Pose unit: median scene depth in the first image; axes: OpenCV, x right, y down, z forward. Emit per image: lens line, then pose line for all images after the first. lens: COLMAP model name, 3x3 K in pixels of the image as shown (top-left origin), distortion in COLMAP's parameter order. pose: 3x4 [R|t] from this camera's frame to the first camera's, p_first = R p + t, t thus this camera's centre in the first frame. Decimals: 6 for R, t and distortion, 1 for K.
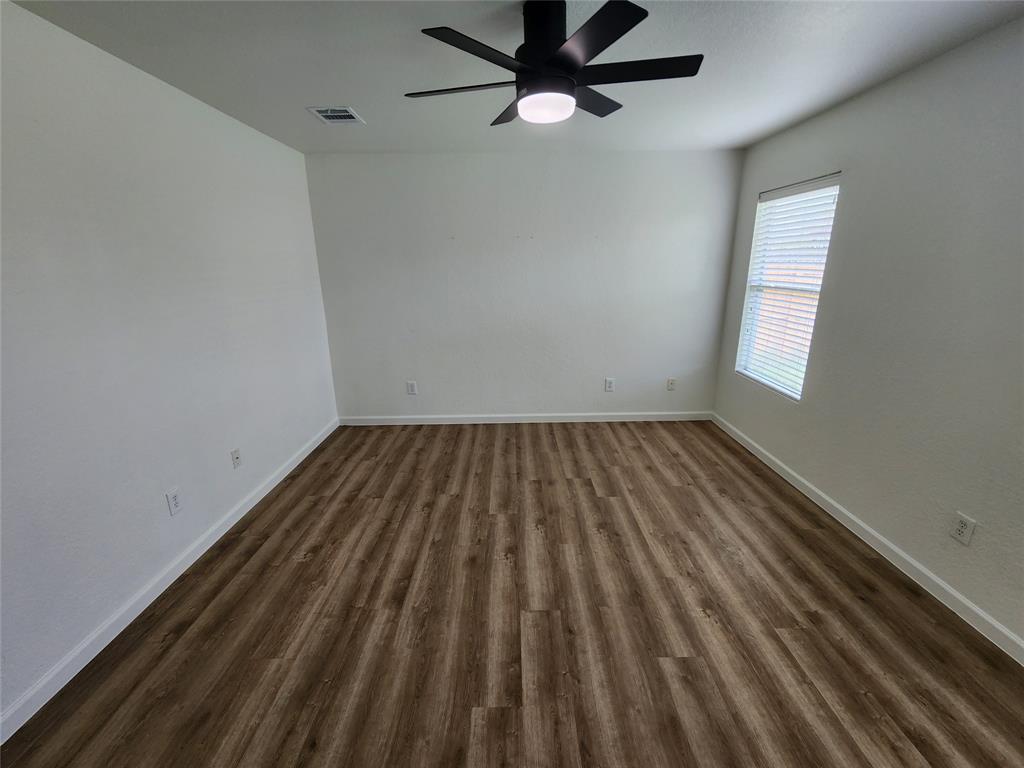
lens RADIAL K [[419.8, 0, 515.1], [0, 419.8, 382.3], [0, 0, 1]] dist [0.000453, -0.002096]
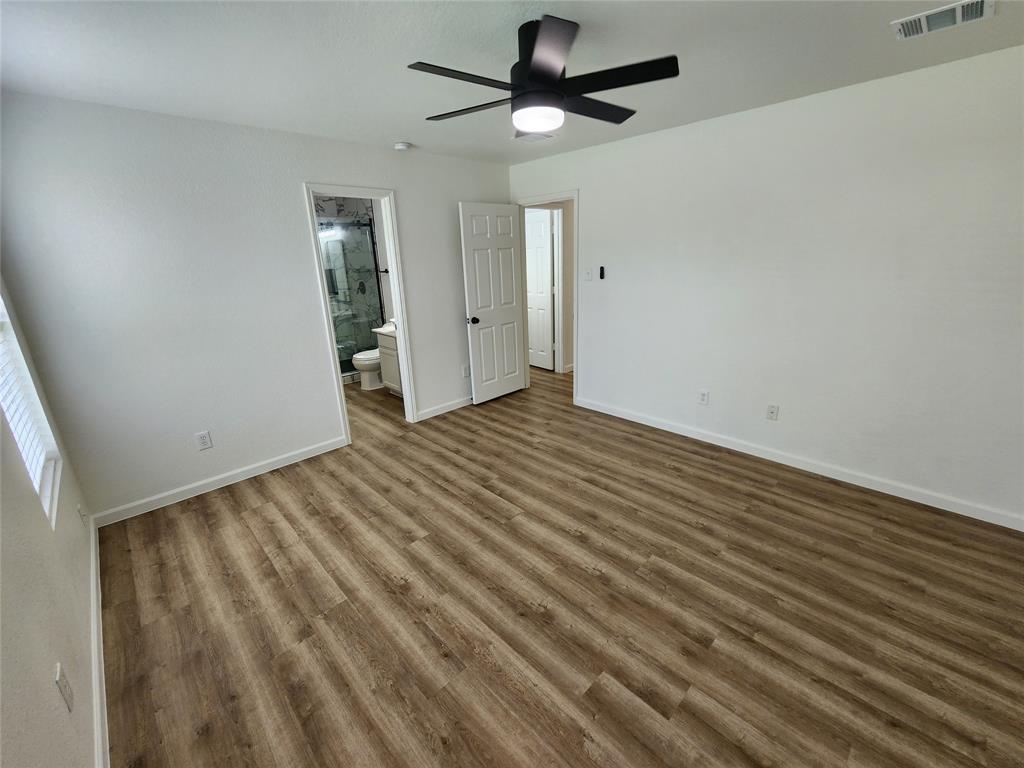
lens RADIAL K [[423.6, 0, 514.5], [0, 423.6, 380.4], [0, 0, 1]] dist [-0.000292, -0.000706]
pose [[-0.720610, 0.230582, -0.653876, 0.633320], [-0.150932, 0.868294, 0.472531, -0.359700], [0.676713, 0.439201, -0.590899, 1.203721]]
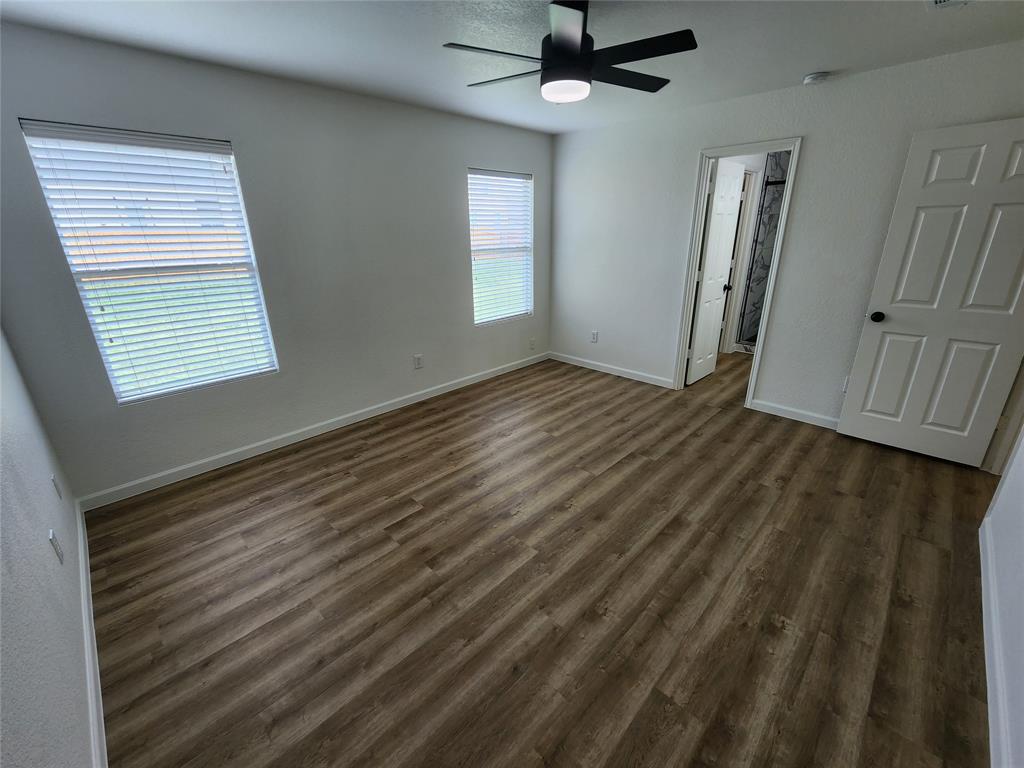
lens RADIAL K [[423.6, 0, 514.5], [0, 423.6, 380.4], [0, 0, 1]] dist [-0.000292, -0.000706]
pose [[-0.703182, -0.220404, 0.675986, -0.514869], [0.214183, 0.840915, 0.496978, -0.374939], [-0.677983, 0.494250, -0.544110, 1.352383]]
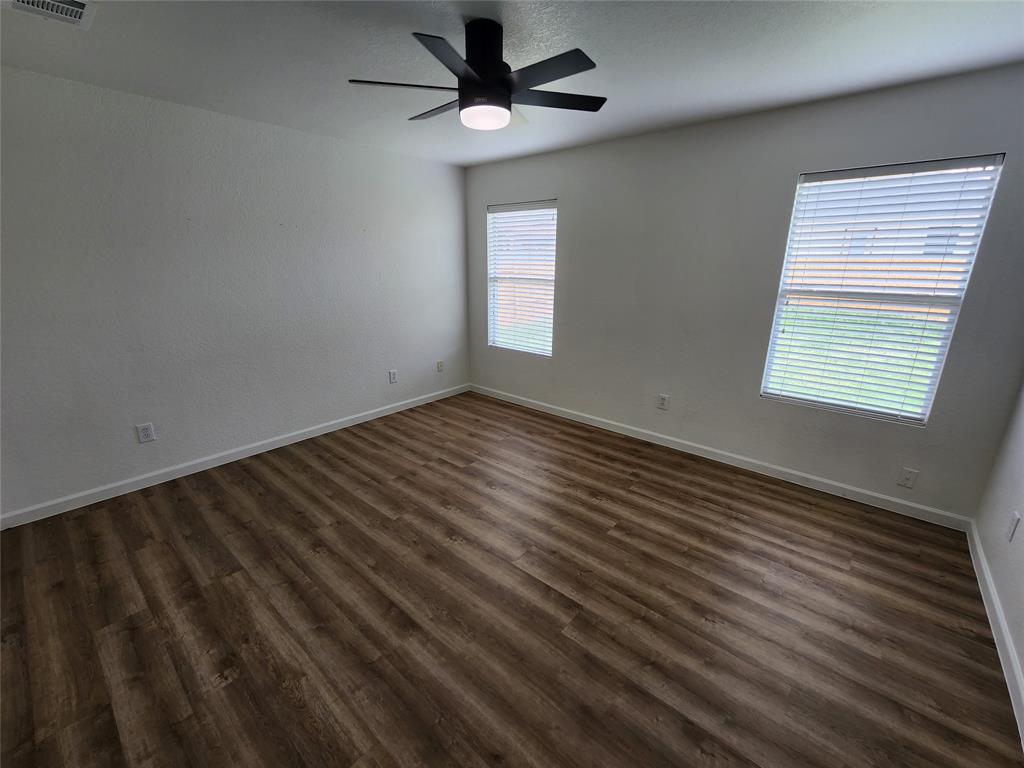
lens RADIAL K [[419.8, 0, 515.1], [0, 419.8, 382.3], [0, 0, 1]] dist [0.000453, -0.002096]
pose [[0.657602, -0.191191, 0.728701, -0.529782], [0.188786, 0.978220, 0.086291, -0.019196], [-0.729328, 0.080823, 0.679374, 0.139934]]
